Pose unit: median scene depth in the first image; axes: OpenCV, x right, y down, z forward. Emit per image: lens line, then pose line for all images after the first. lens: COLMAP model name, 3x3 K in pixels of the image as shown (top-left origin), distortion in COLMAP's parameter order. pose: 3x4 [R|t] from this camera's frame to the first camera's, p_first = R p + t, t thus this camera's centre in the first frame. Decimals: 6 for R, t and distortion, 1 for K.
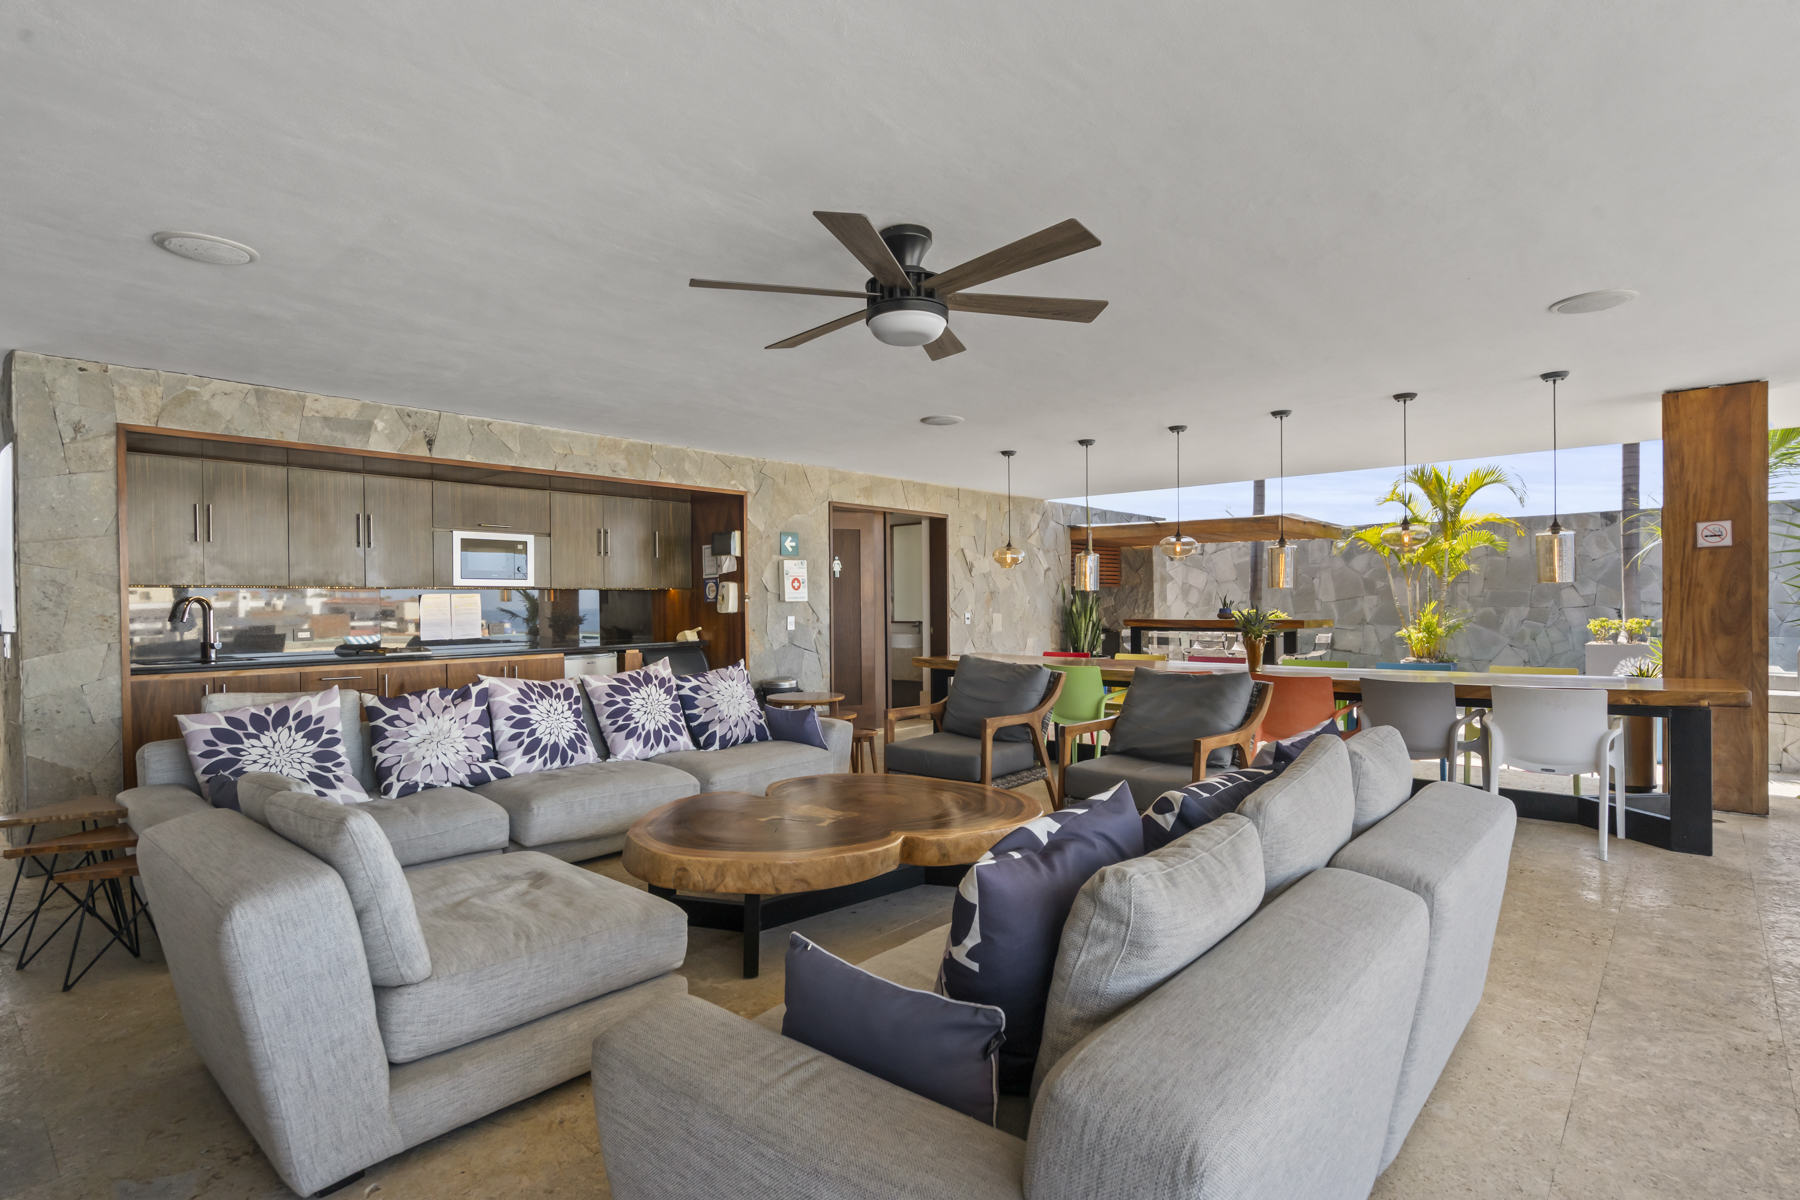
lens RADIAL K [[893.9, 0, 900.0], [0, 893.9, 600.0], [0, 0, 1]] dist [-0.001233, -0.000212]
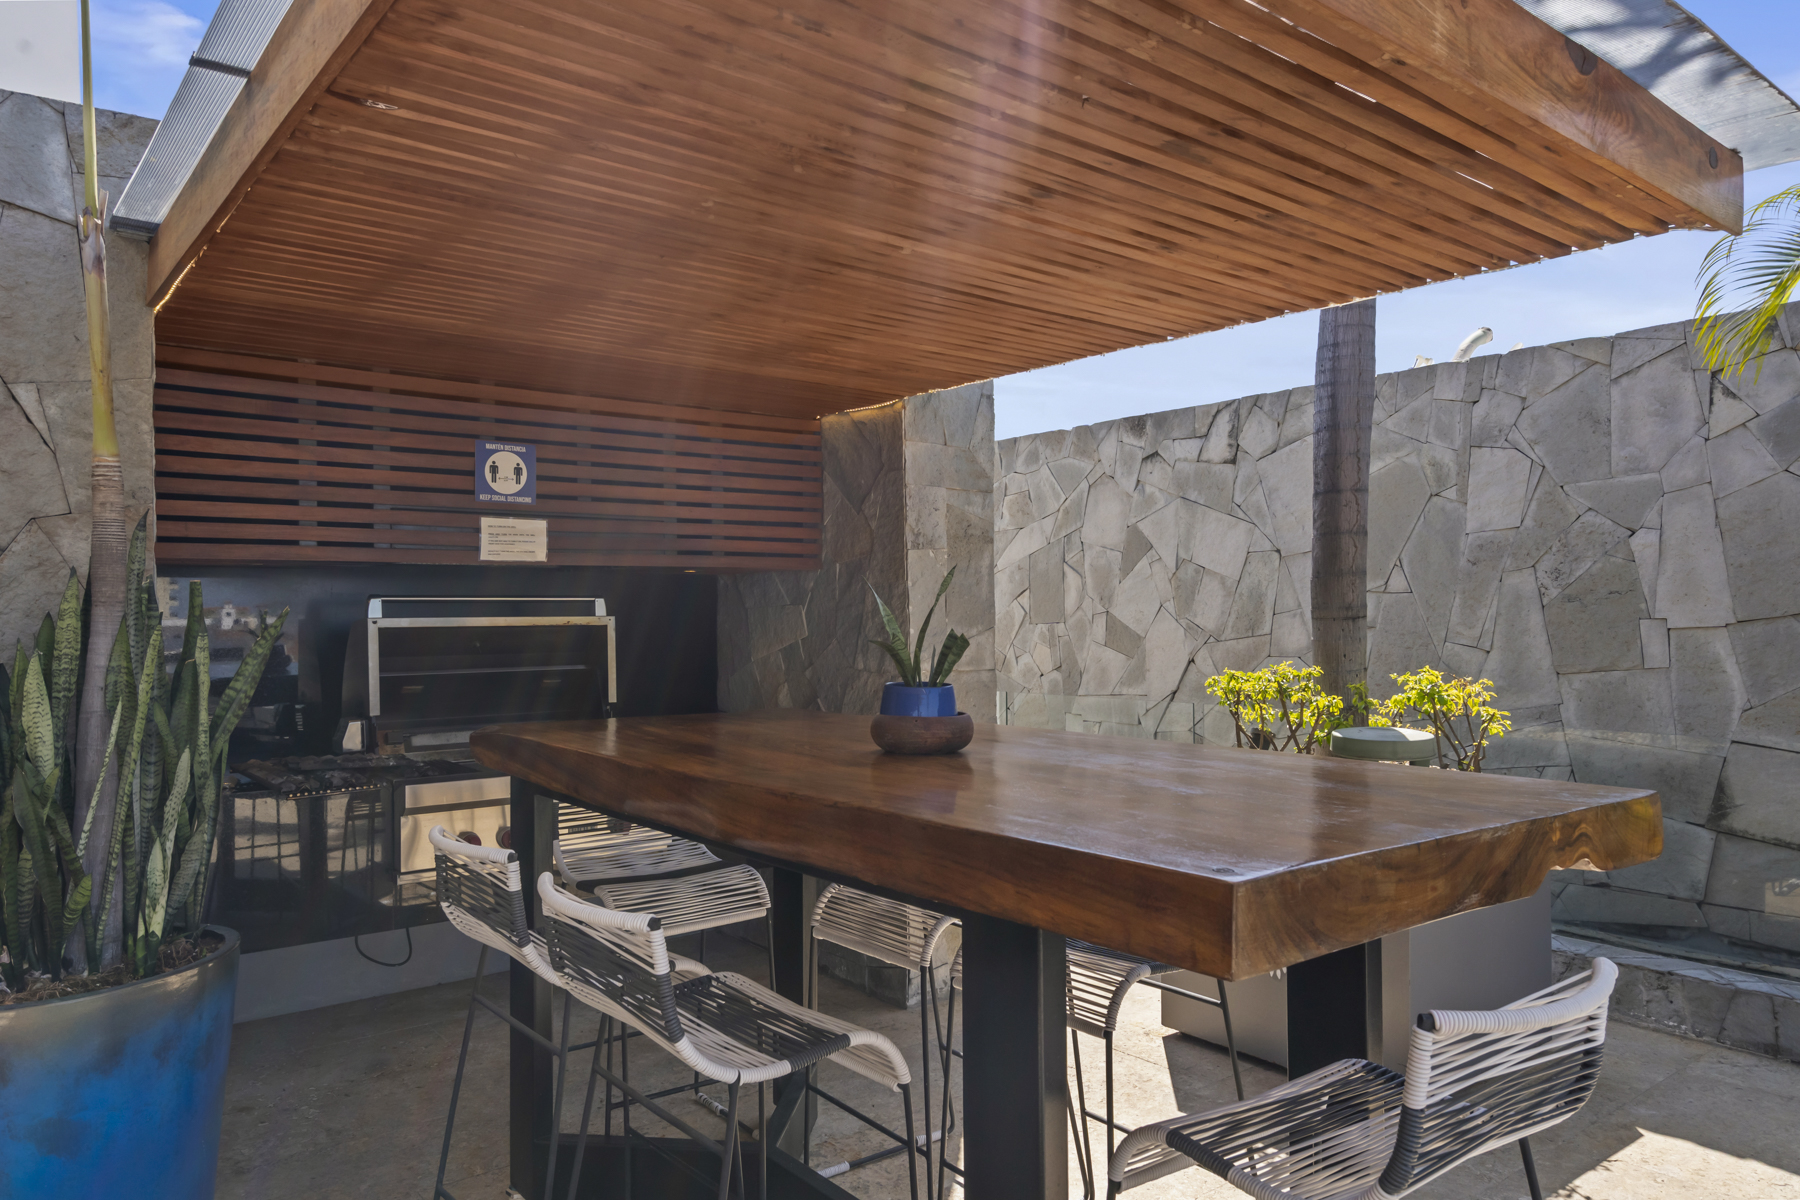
lens RADIAL K [[1194.8, 0, 900.0], [0, 1194.8, 600.0], [0, 0, 1]] dist [0.000093, -0.000372]
pose [[0.987694, -0.001919, -0.156385, 0.318494], [0.001675, 0.999997, -0.001693, -0.005503], [0.156388, 0.001410, 0.987695, 0.651771]]
